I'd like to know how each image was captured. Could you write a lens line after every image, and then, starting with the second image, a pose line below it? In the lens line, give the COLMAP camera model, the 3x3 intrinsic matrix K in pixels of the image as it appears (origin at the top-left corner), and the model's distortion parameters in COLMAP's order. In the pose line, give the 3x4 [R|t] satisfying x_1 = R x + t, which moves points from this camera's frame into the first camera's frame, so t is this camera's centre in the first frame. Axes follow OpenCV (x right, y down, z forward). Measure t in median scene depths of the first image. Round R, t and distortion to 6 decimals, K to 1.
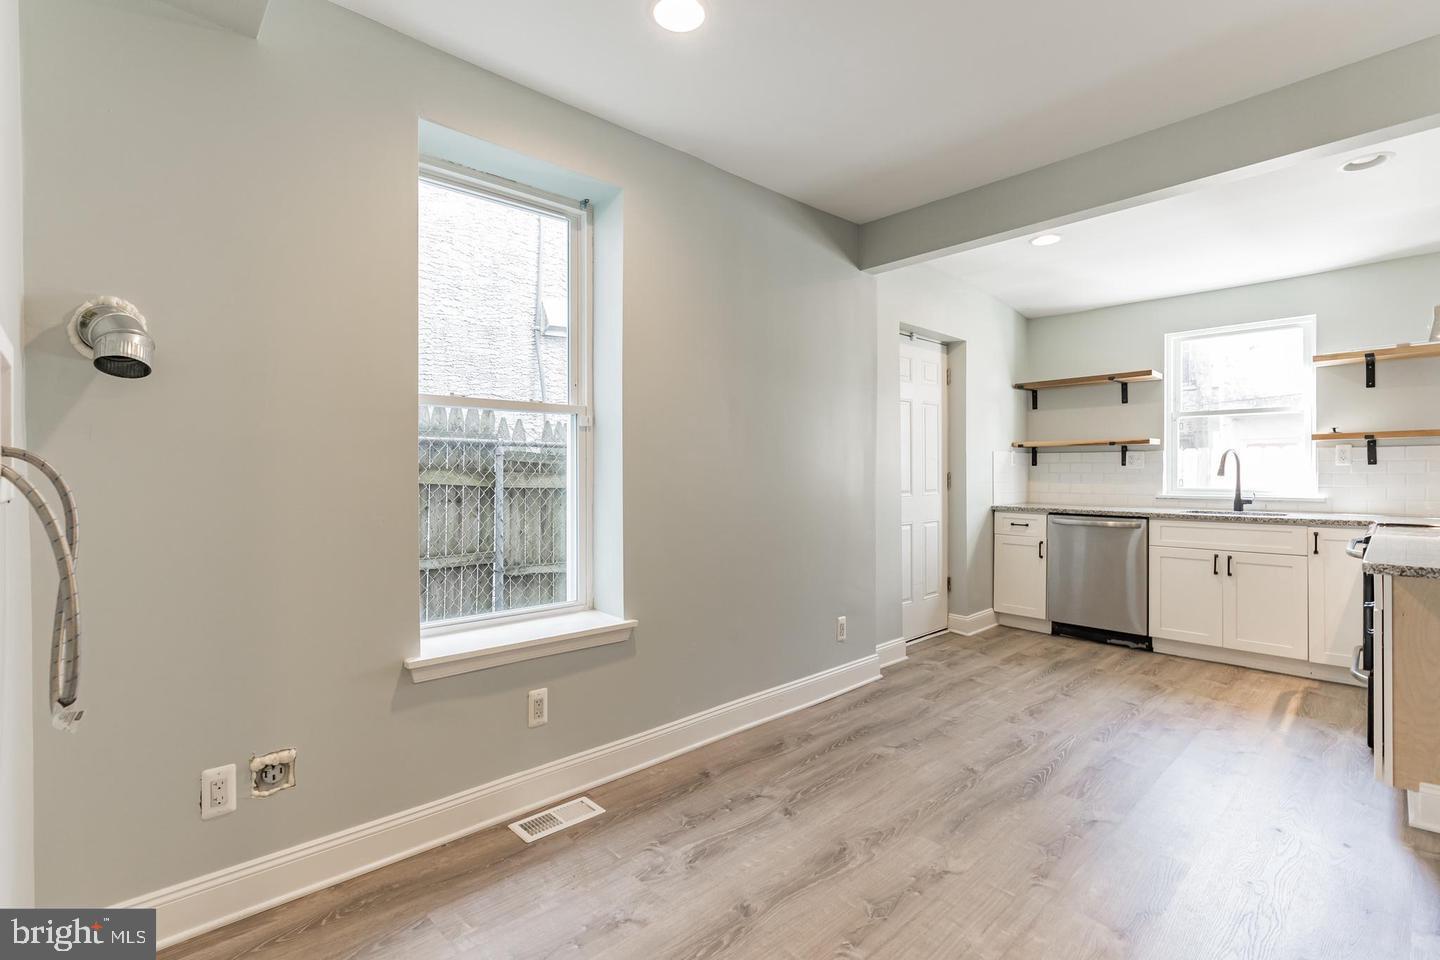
lens RADIAL K [[660.4, 0, 725.6], [0, 660.4, 479.1], [0, 0, 1]] dist [-0.001770, 0.001005]
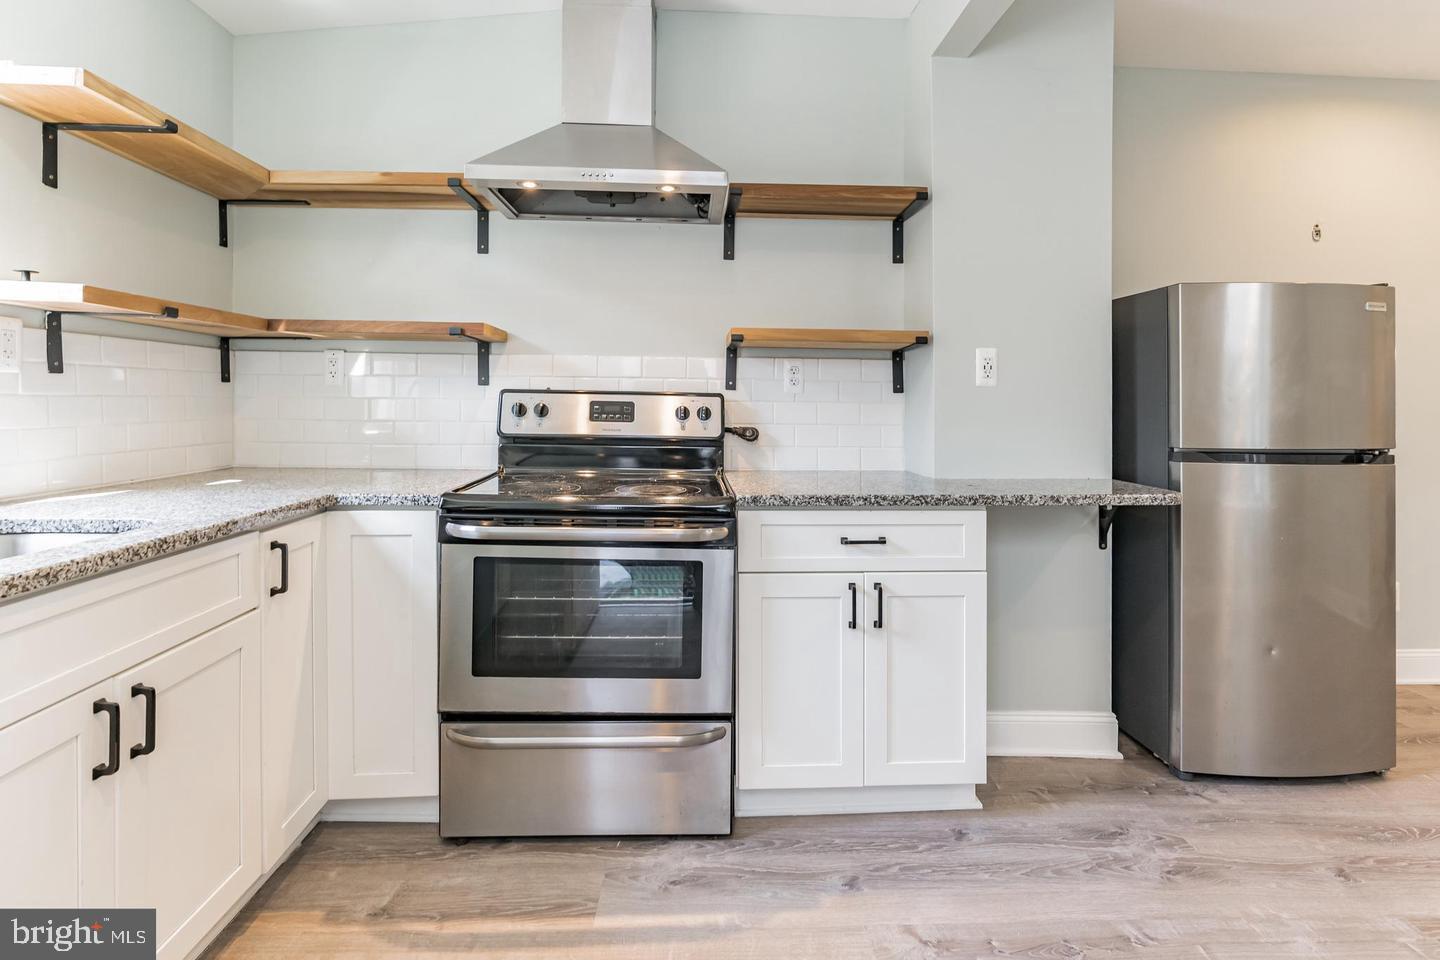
lens RADIAL K [[660.4, 0, 689.0], [0, 660.4, 406.3], [0, 0, 1]] dist [-0.001770, 0.001005]
pose [[-0.736891, -0.010527, 0.675929, 0.677614], [-0.004888, 0.999936, 0.010244, -0.013013], [-0.675993, 0.004245, -0.736895, 1.757506]]
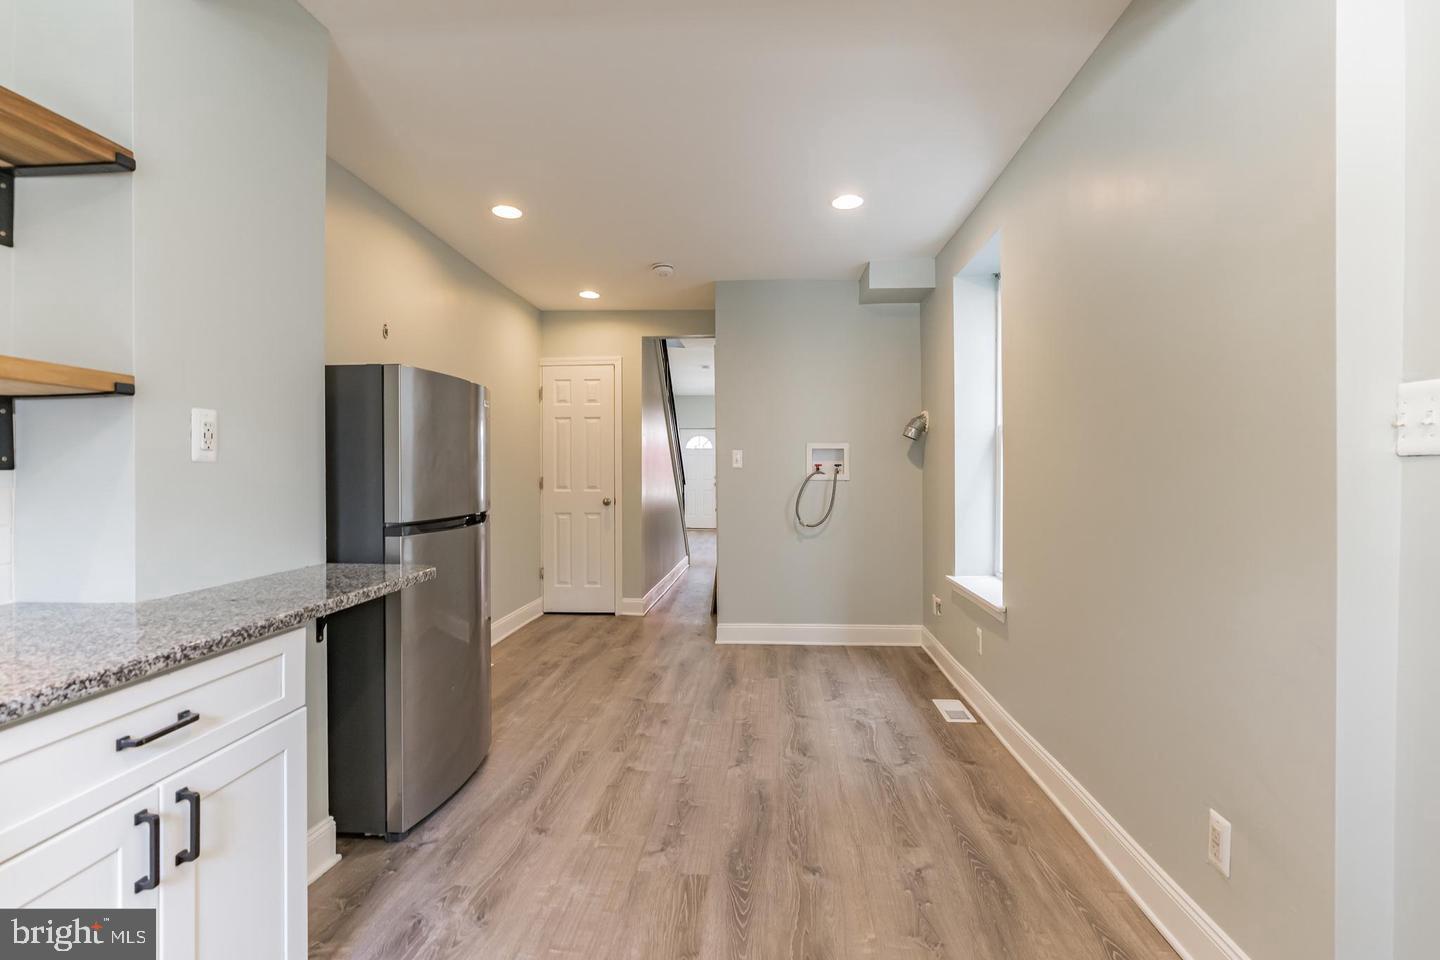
lens RADIAL K [[660.4, 0, 718.2], [0, 660.4, 471.1], [0, 0, 1]] dist [-0.001770, 0.001005]
pose [[-0.745653, 0.002452, -0.666330, 1.057537], [-0.001749, 0.999983, 0.005637, -0.028836], [0.666332, 0.005368, -0.745636, 1.643351]]
